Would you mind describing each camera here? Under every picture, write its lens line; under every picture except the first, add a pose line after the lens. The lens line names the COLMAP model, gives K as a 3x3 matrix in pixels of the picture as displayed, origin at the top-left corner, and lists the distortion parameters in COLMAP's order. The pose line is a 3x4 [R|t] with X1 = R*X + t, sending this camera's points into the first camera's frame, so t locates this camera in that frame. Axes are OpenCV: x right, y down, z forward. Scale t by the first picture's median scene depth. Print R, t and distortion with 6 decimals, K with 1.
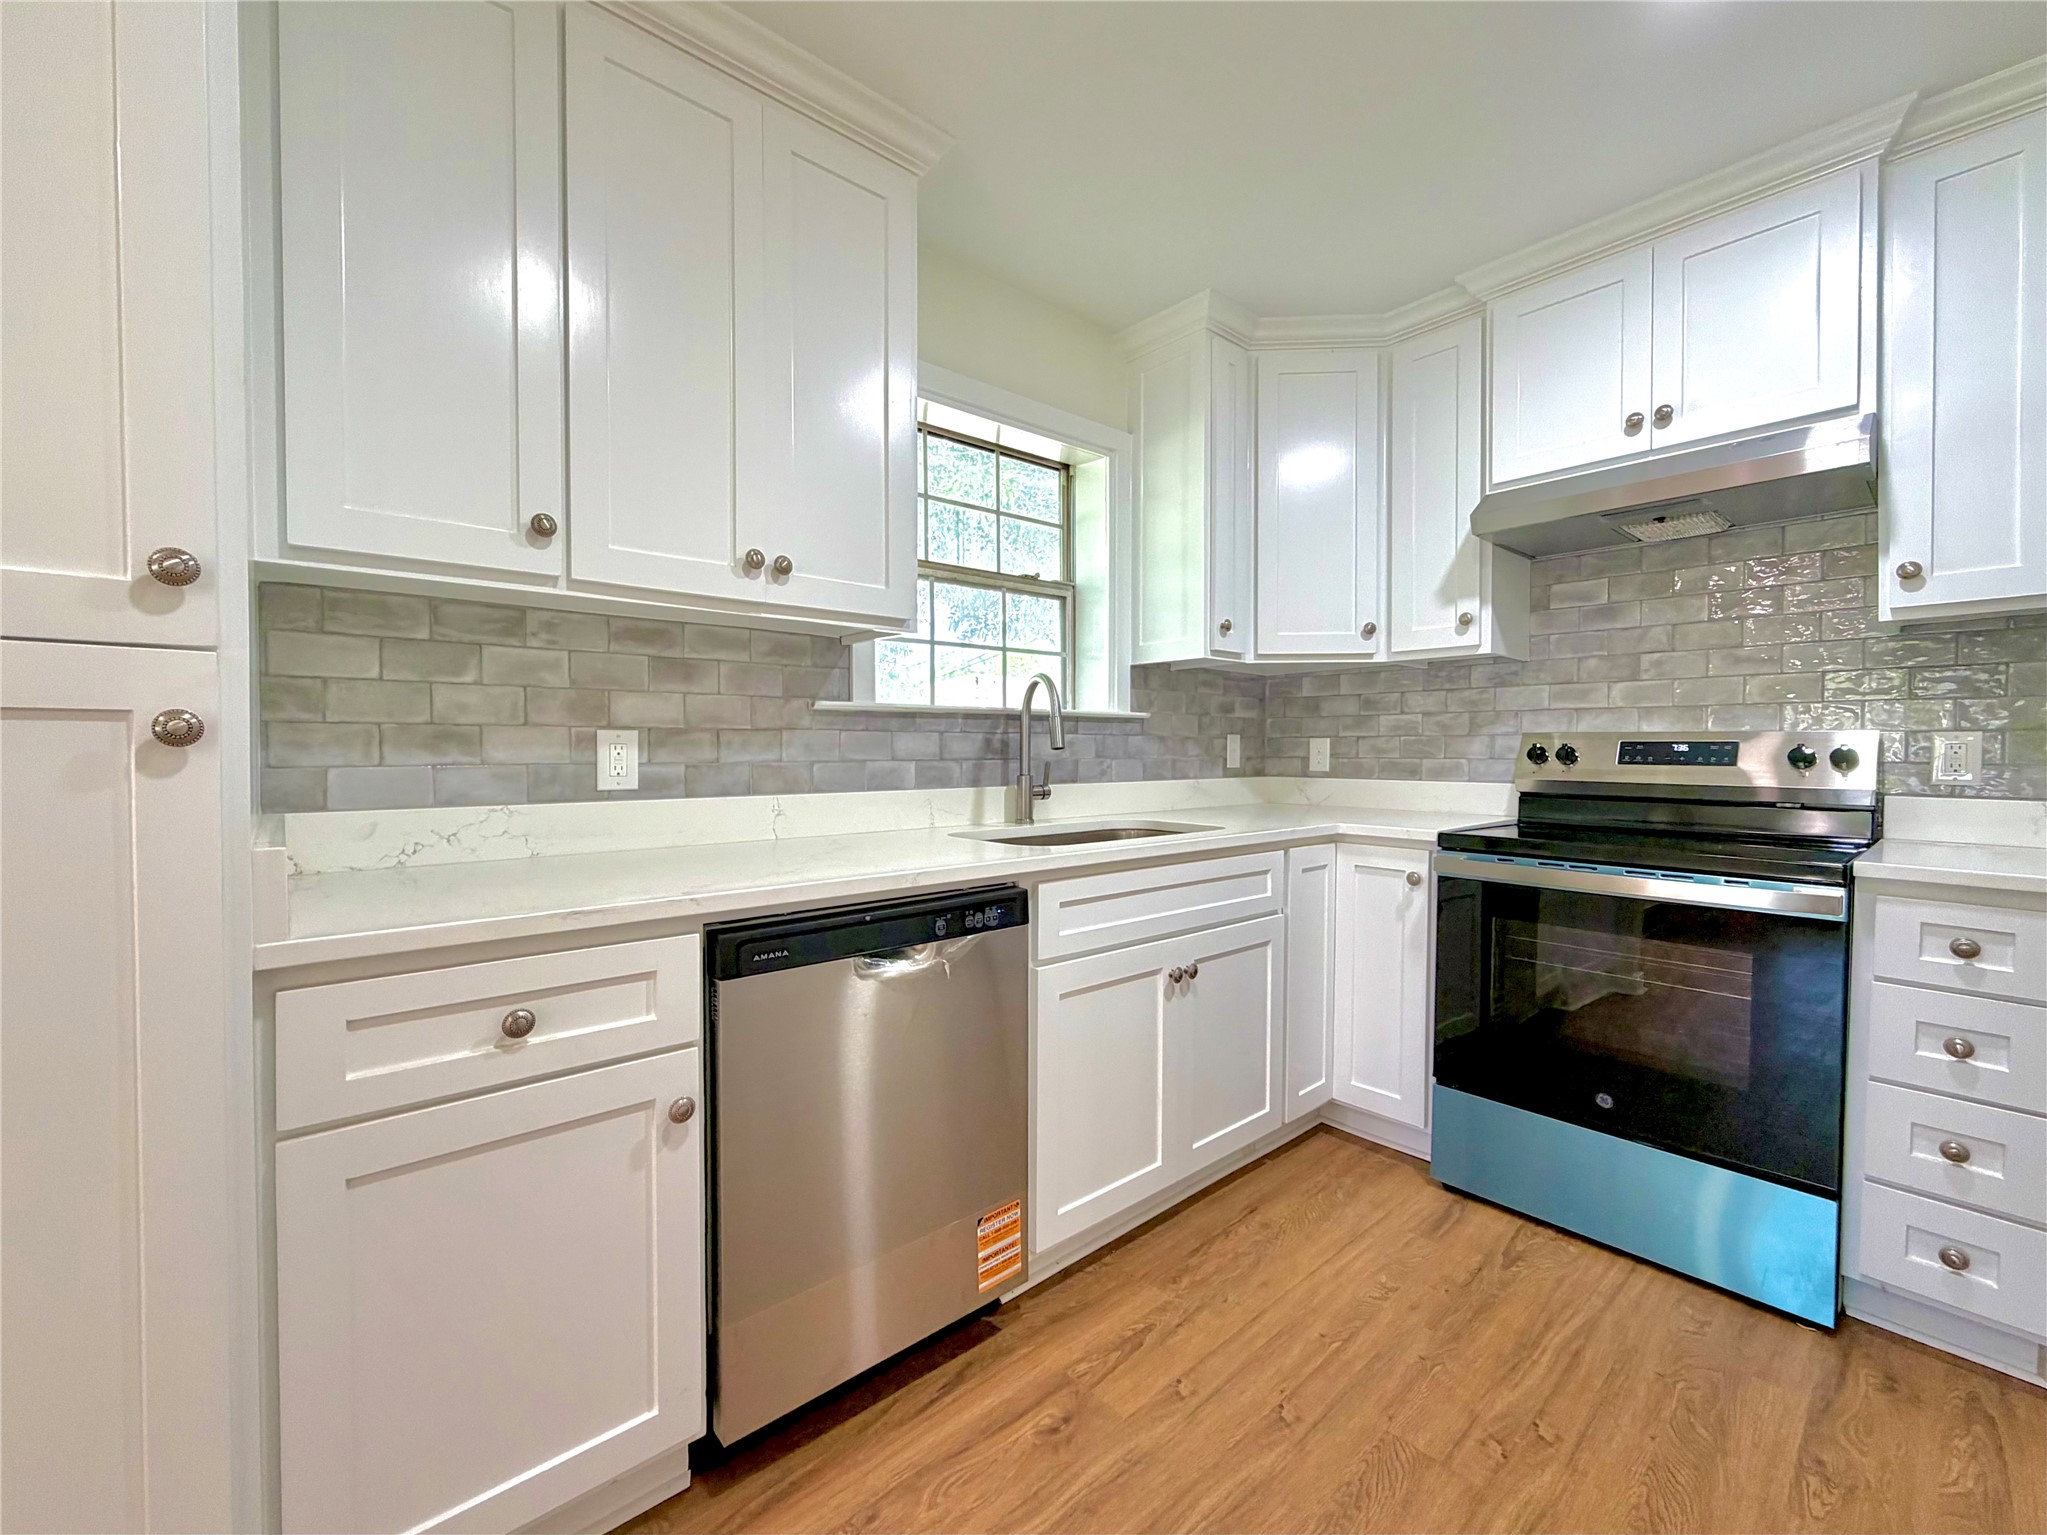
lens RADIAL K [[840.5, 0, 1017.9], [0, 840.5, 762.5], [0, 0, 1]] dist [0.001327, 0.000207]
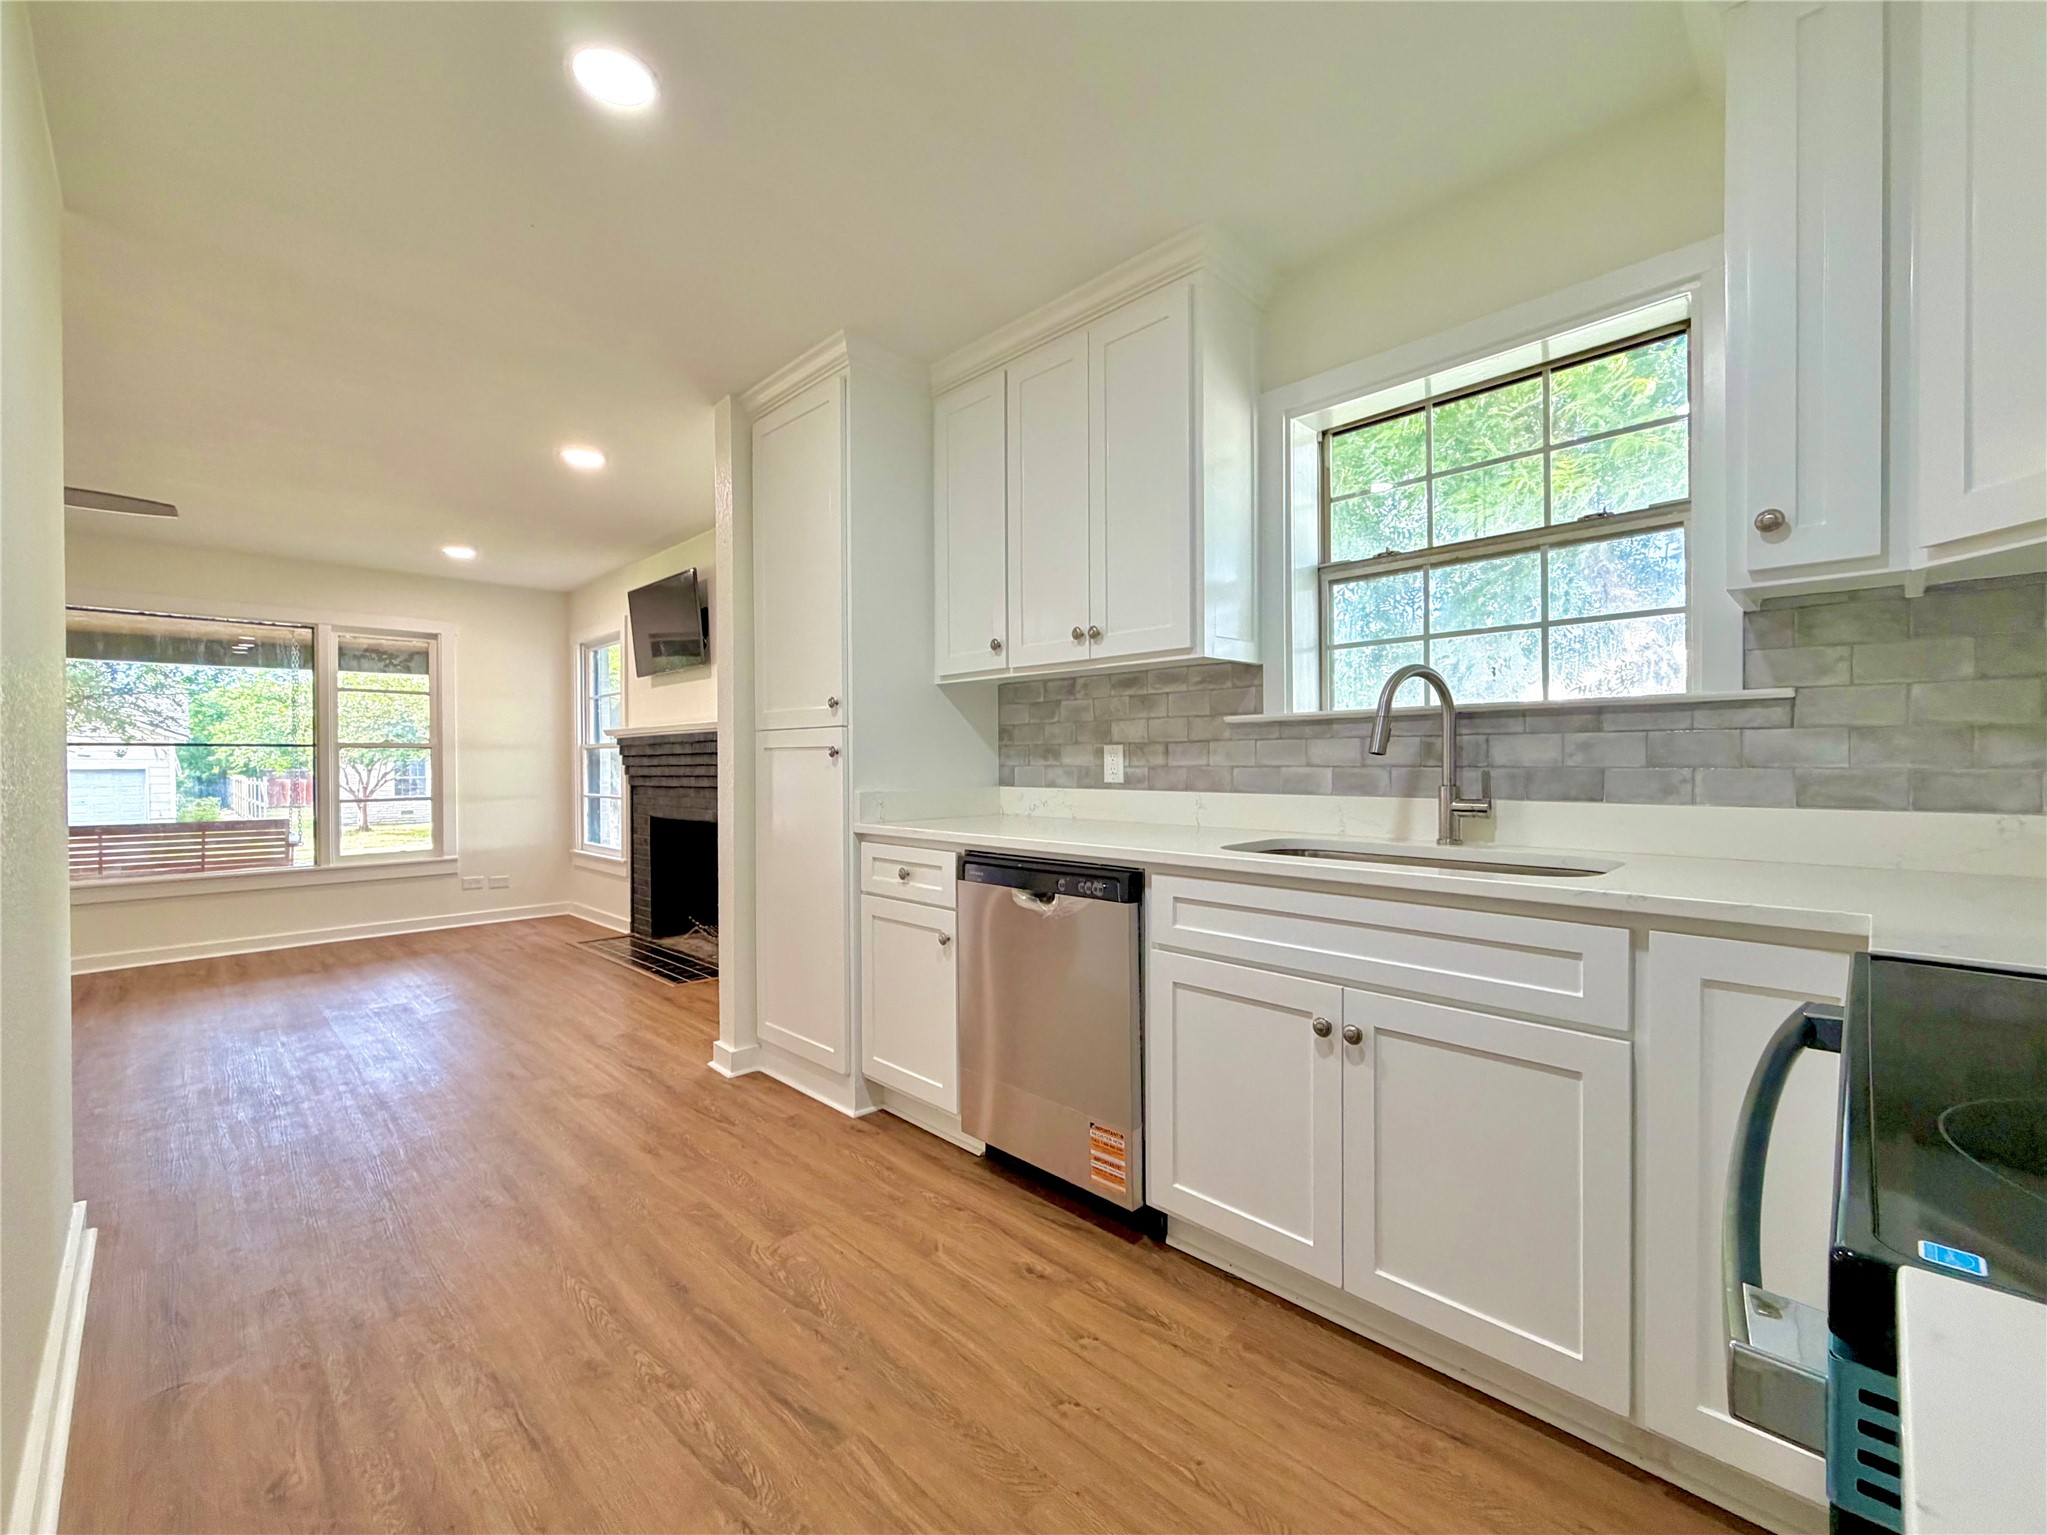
lens RADIAL K [[840.5, 0, 1017.9], [0, 840.5, 762.5], [0, 0, 1]] dist [0.001327, 0.000207]
pose [[0.073892, 0.001461, -0.997265, 1.029789], [-0.012245, 0.999925, 0.000557, -0.004109], [0.997191, 0.012170, 0.073904, 0.661981]]
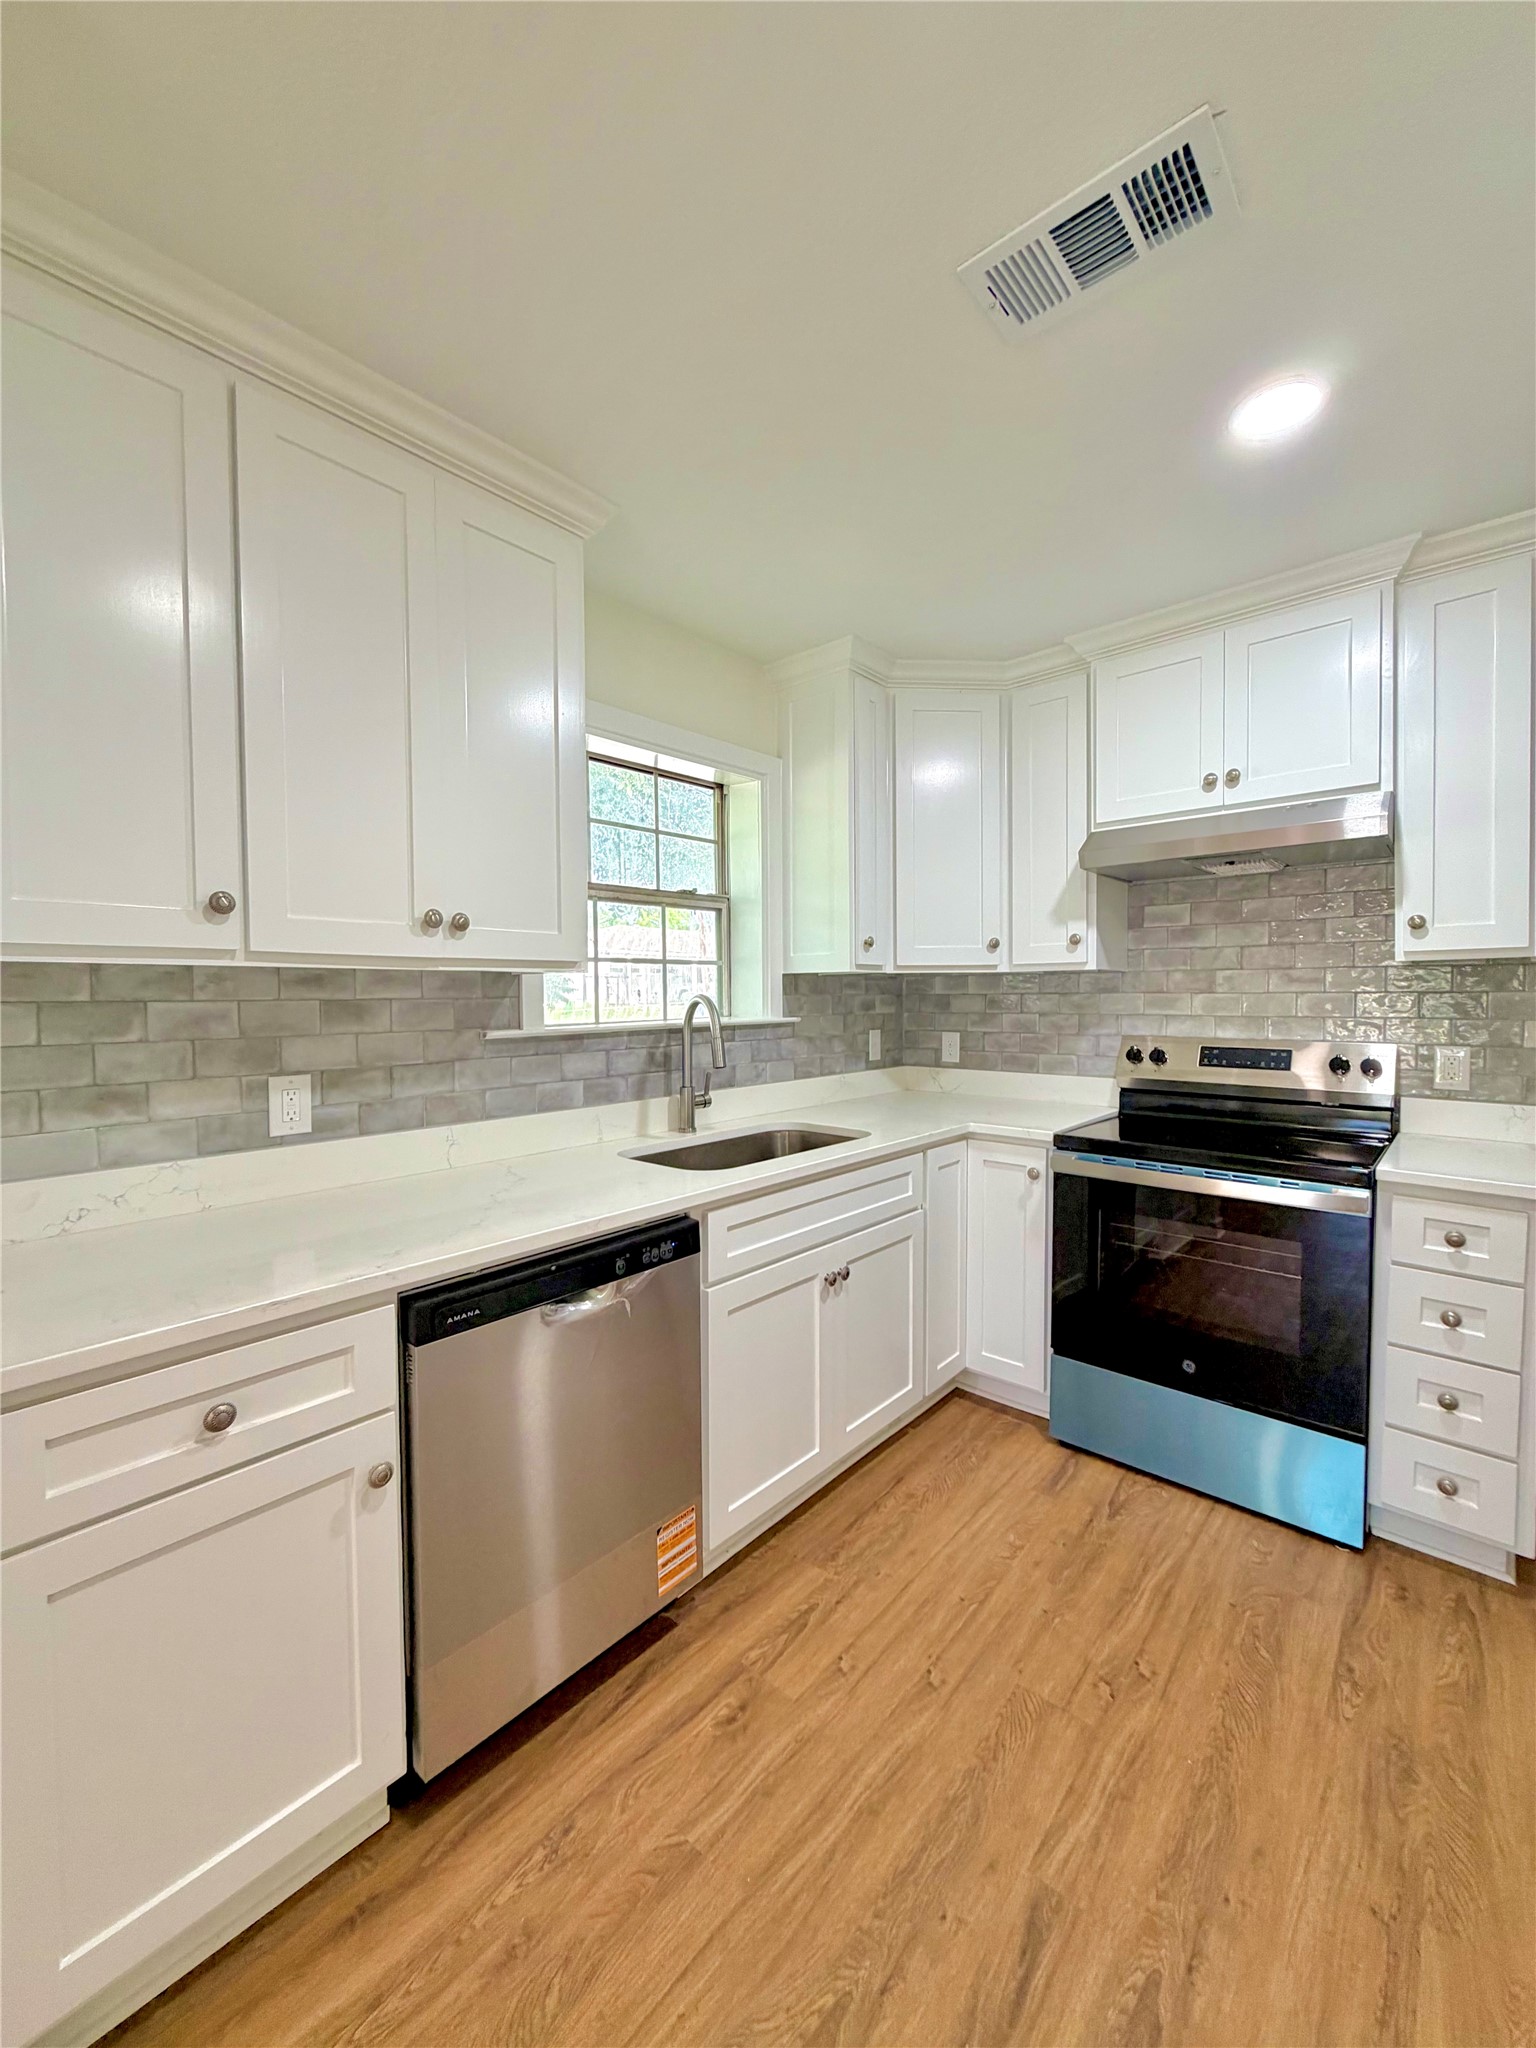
lens RADIAL K [[810.6, 0, 770.3], [0, 810.6, 1016.6], [0, 0, 1]] dist [0.000704, 0.000553]
pose [[0.991156, -0.011527, 0.132200, -0.028002], [0.010193, 0.999890, 0.010766, -0.107970], [-0.132309, -0.009323, 0.991165, -0.042689]]
